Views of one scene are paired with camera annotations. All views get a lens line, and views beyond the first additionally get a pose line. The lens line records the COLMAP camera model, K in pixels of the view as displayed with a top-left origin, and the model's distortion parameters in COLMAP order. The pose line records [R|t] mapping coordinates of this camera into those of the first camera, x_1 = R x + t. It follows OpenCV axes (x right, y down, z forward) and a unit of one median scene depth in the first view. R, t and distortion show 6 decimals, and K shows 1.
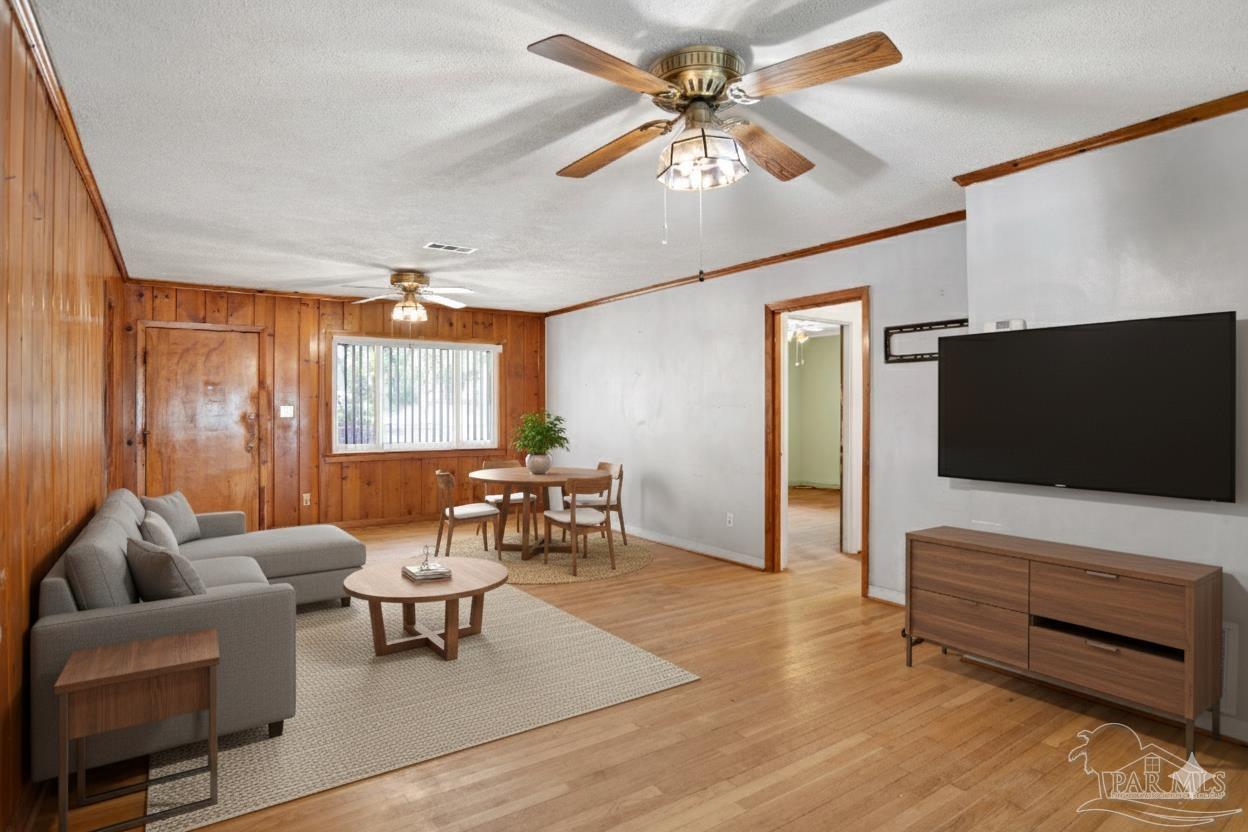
lens RADIAL K [[664.9, 0, 628.8], [0, 664.9, 411.4], [0, 0, 1]] dist [-0.042626, 0.001654]
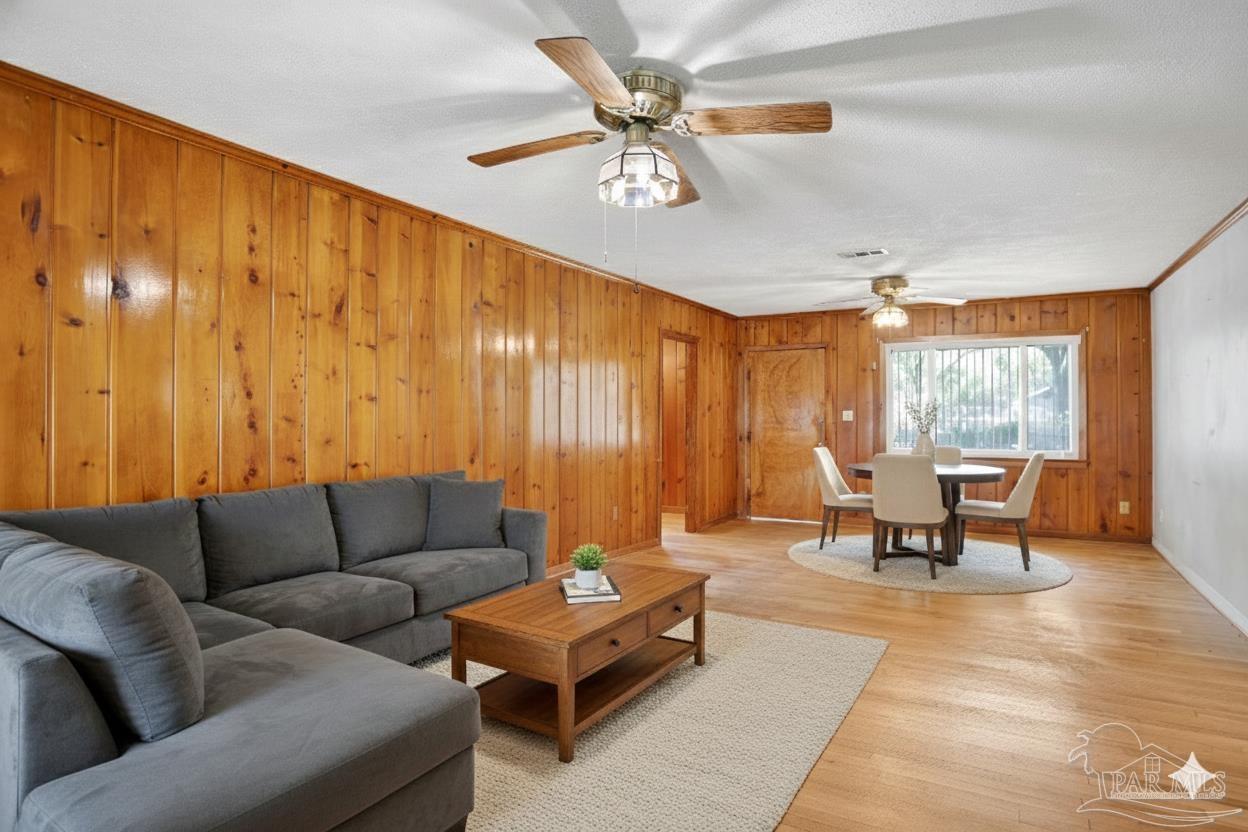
lens RADIAL K [[664.9, 0, 623.7], [0, 664.9, 410.7], [0, 0, 1]] dist [-0.042626, 0.001654]
pose [[0.429738, -0.007457, -0.902923, 0.355948], [0.000063, 0.999966, -0.008228, 0.000689], [0.902954, 0.003479, 0.429723, 0.175927]]
